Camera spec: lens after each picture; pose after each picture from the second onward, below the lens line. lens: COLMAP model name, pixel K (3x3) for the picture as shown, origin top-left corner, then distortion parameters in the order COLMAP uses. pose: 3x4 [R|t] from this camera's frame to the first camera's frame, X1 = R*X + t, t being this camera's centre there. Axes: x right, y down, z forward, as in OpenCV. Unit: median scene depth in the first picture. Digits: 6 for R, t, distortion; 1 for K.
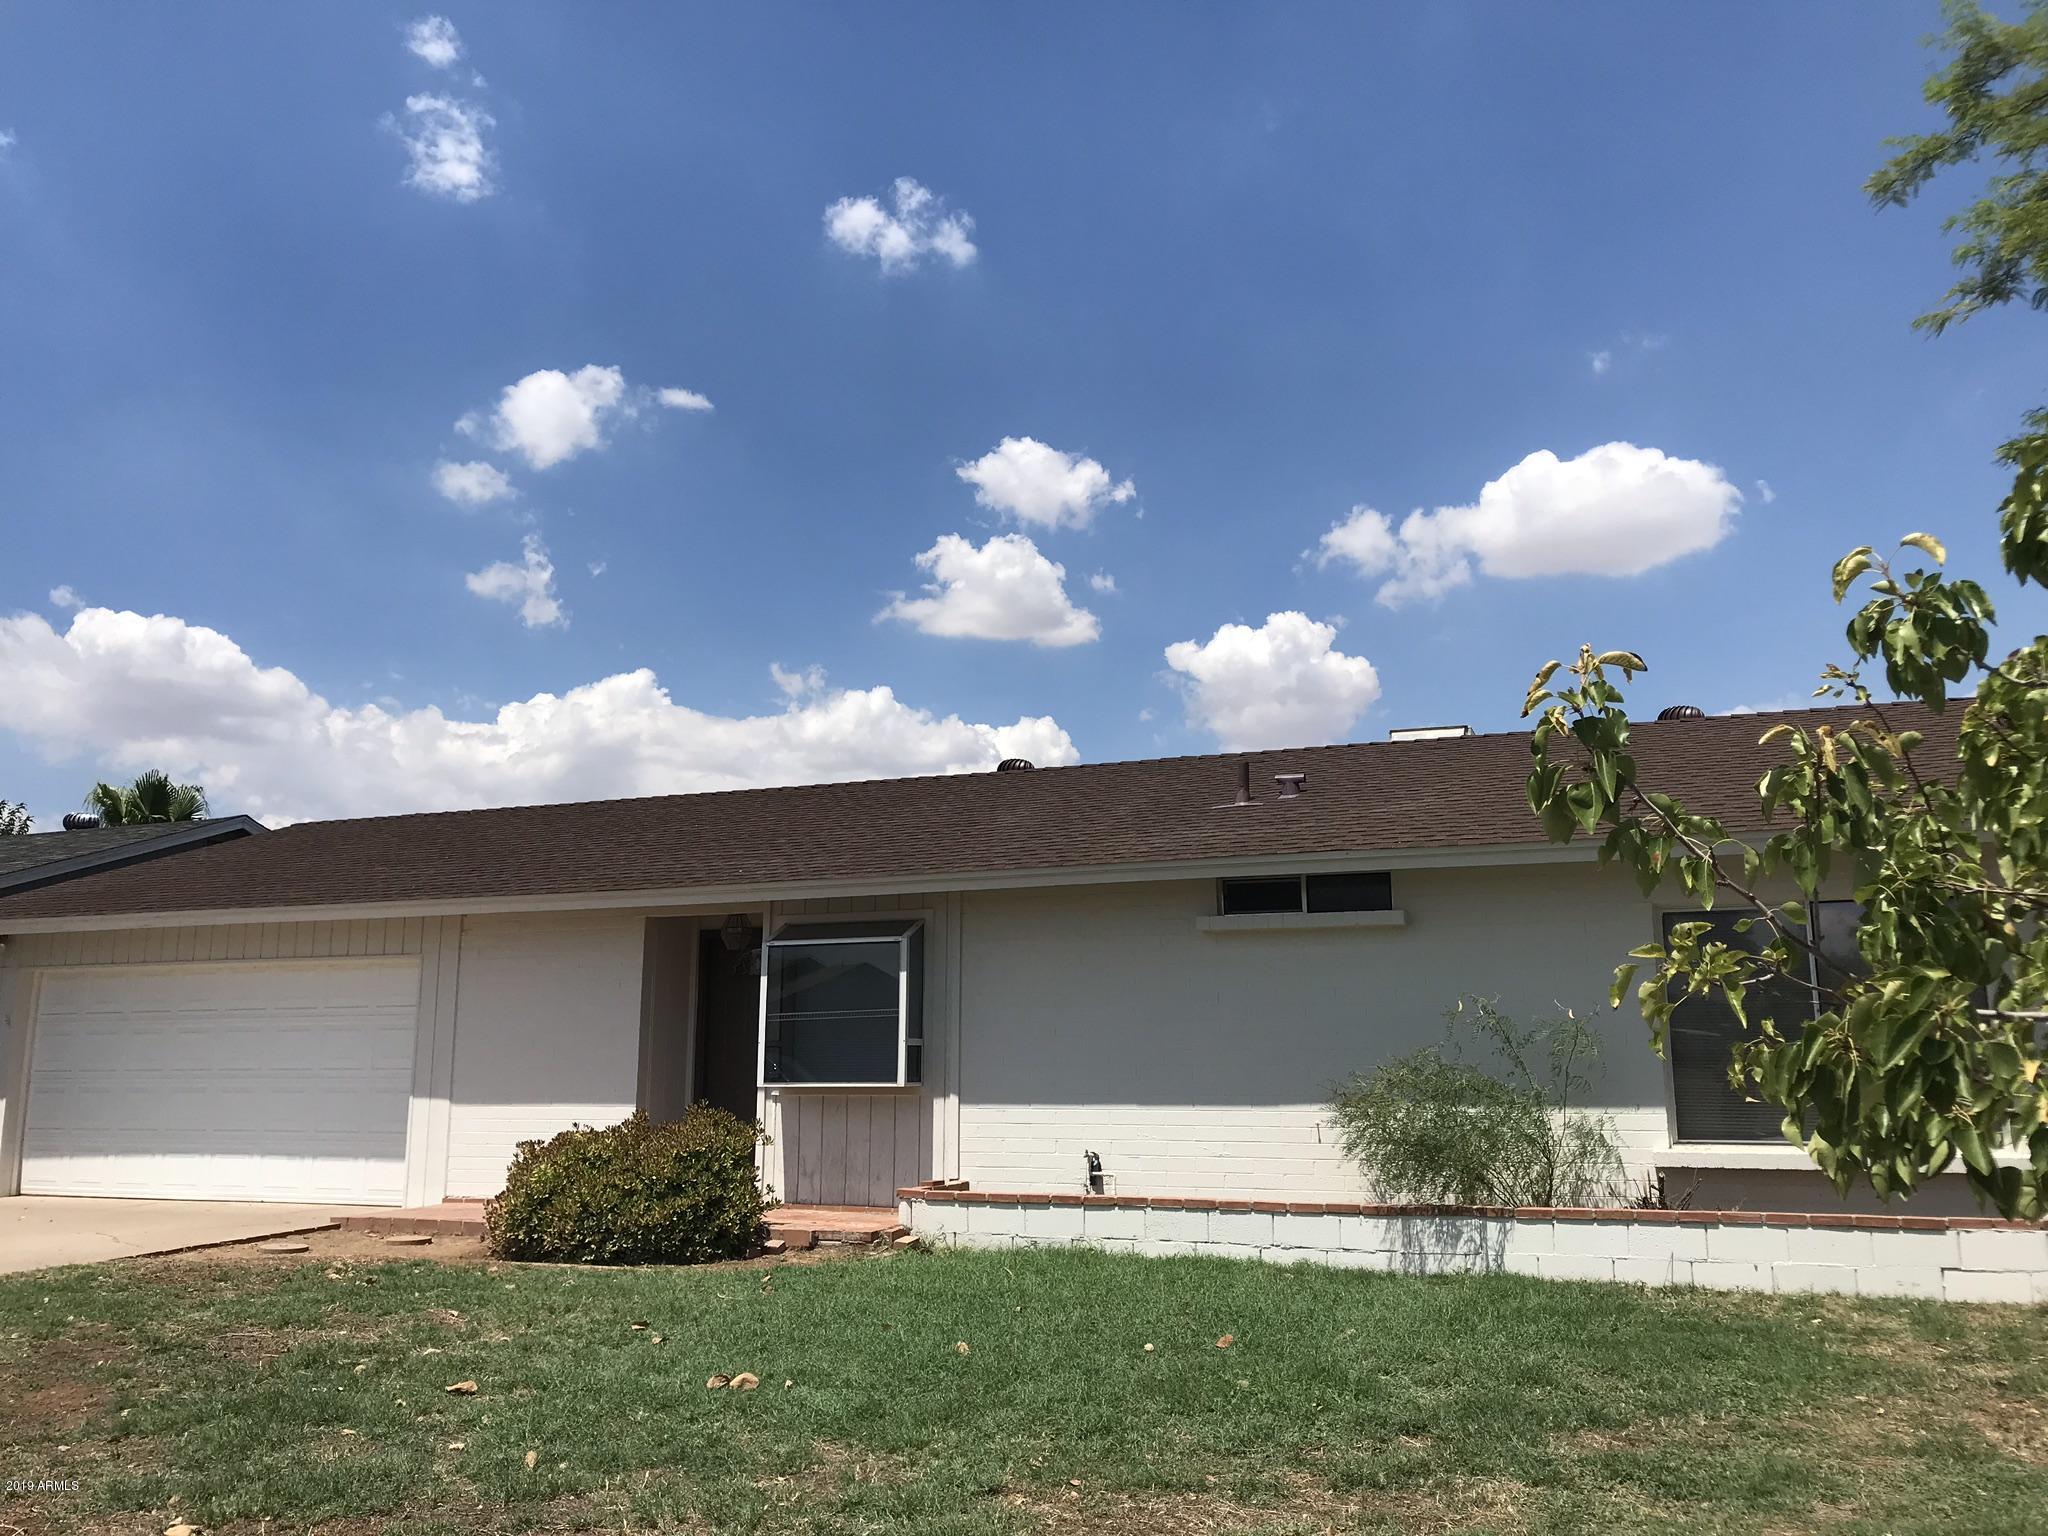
lens RADIAL K [[1681.1, 0, 1027.4], [0, 1681.1, 766.9], [0, 0, 1]] dist [0.015458, 0.002612]
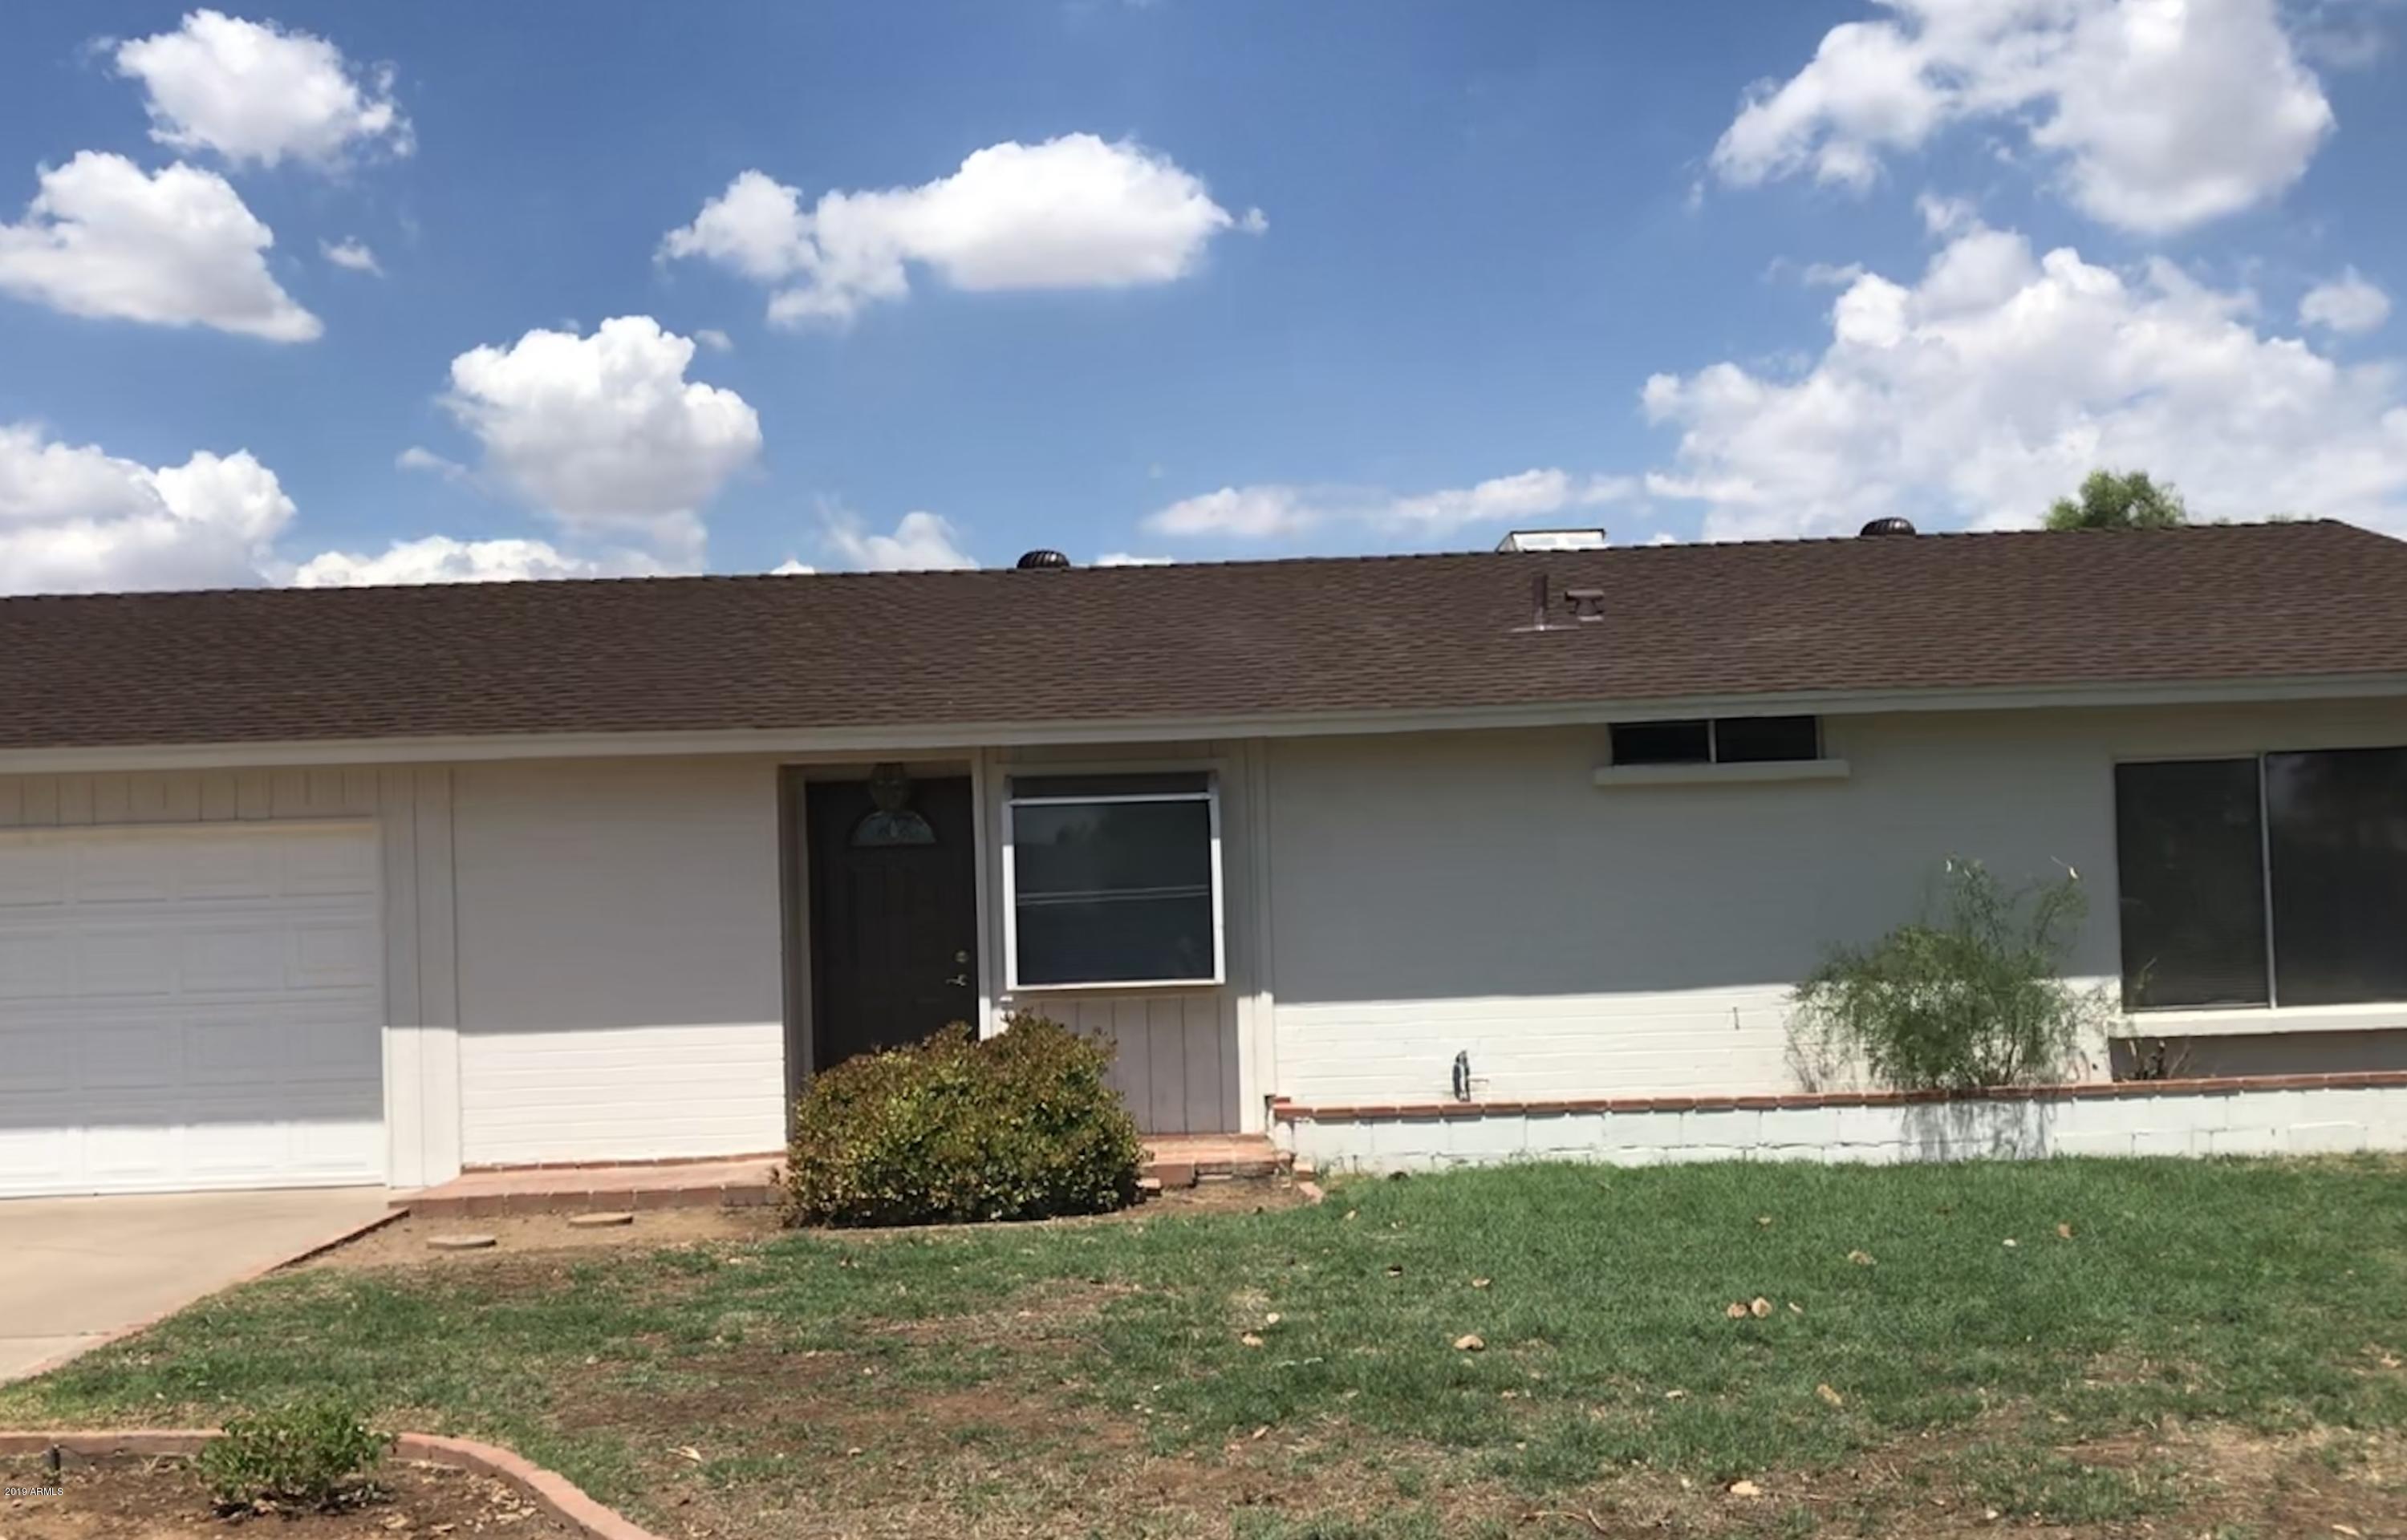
lens RADIAL K [[2272.4, 0, 1208.4], [0, 2272.4, 946.4], [0, 0, 1]] dist [0.264568, -0.643818]
pose [[0.917476, -0.027262, 0.396855, -0.501550], [-0.039959, 0.986287, 0.160131, 0.002223], [-0.395778, -0.162774, 0.903806, 0.041440]]
